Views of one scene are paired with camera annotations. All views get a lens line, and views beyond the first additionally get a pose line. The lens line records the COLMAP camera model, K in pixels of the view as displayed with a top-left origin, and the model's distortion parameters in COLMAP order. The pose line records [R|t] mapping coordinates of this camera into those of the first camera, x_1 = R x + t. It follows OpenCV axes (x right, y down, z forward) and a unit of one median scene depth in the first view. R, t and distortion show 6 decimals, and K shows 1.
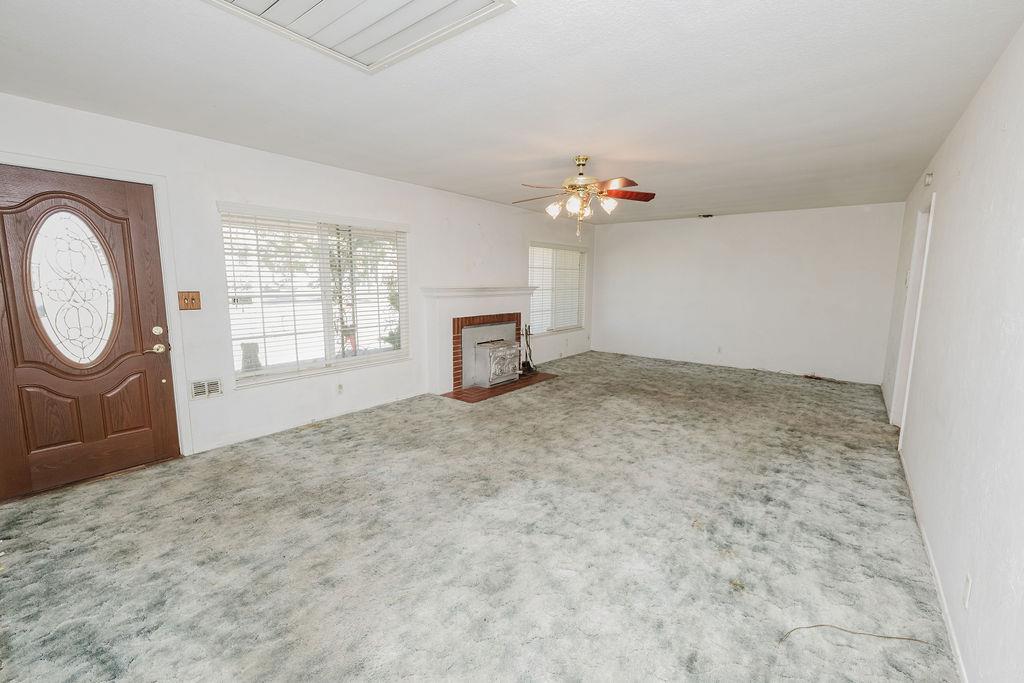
lens RADIAL K [[423.0, 0, 512.0], [0, 423.0, 341.5], [0, 0, 1]] dist [-0.000303, 0.000196]
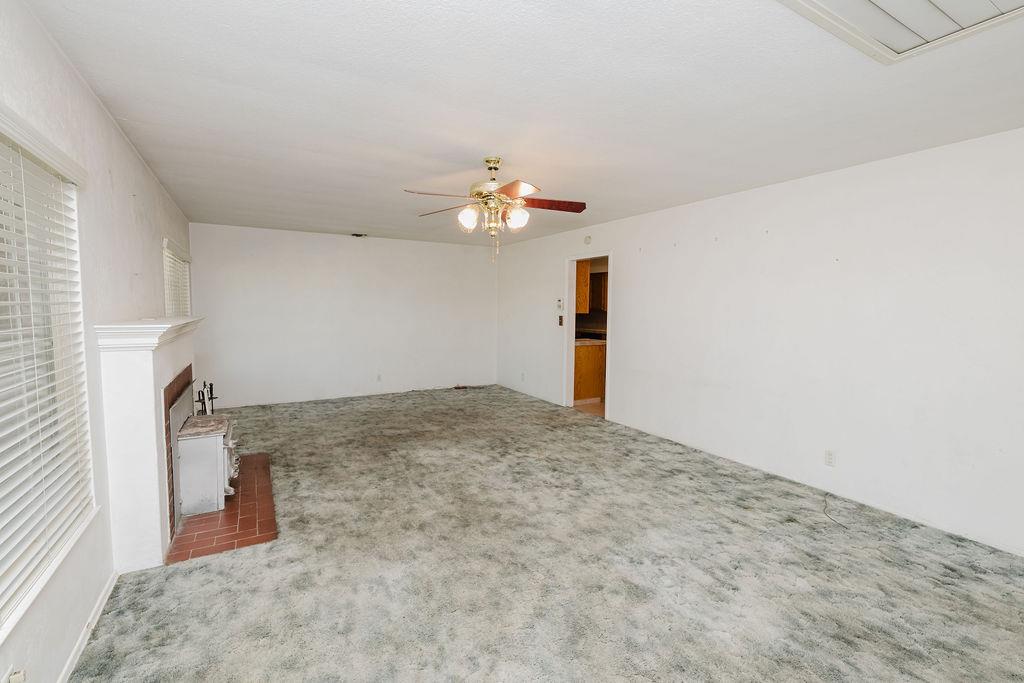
lens RADIAL K [[454.5, 0, 506.1], [0, 454.5, 343.7], [0, 0, 1]] dist [-0.000631, 0.000232]
pose [[0.384535, -0.082108, 0.919451, -0.574314], [0.130054, 0.990920, 0.034099, -0.092620], [-0.913903, 0.106466, 0.391723, 0.578228]]
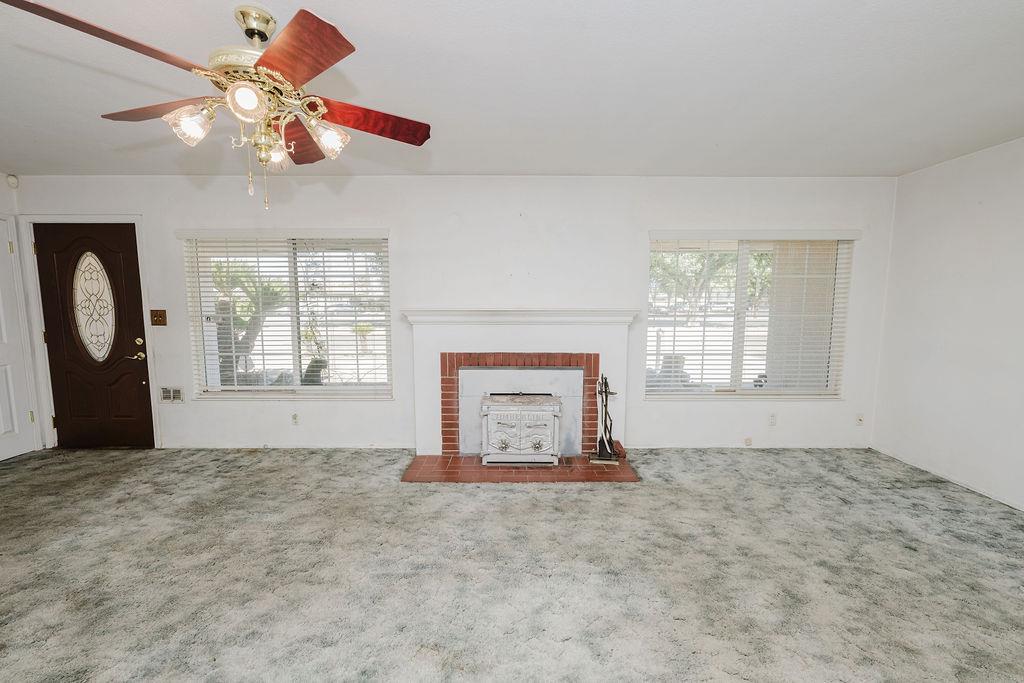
lens RADIAL K [[423.0, 0, 512.0], [0, 423.0, 341.5], [0, 0, 1]] dist [-0.000303, 0.000196]
pose [[0.625649, 0.068992, -0.777048, 0.615580], [-0.108957, 0.994046, 0.000530, -0.111108], [0.772458, 0.084333, 0.629441, 0.822795]]
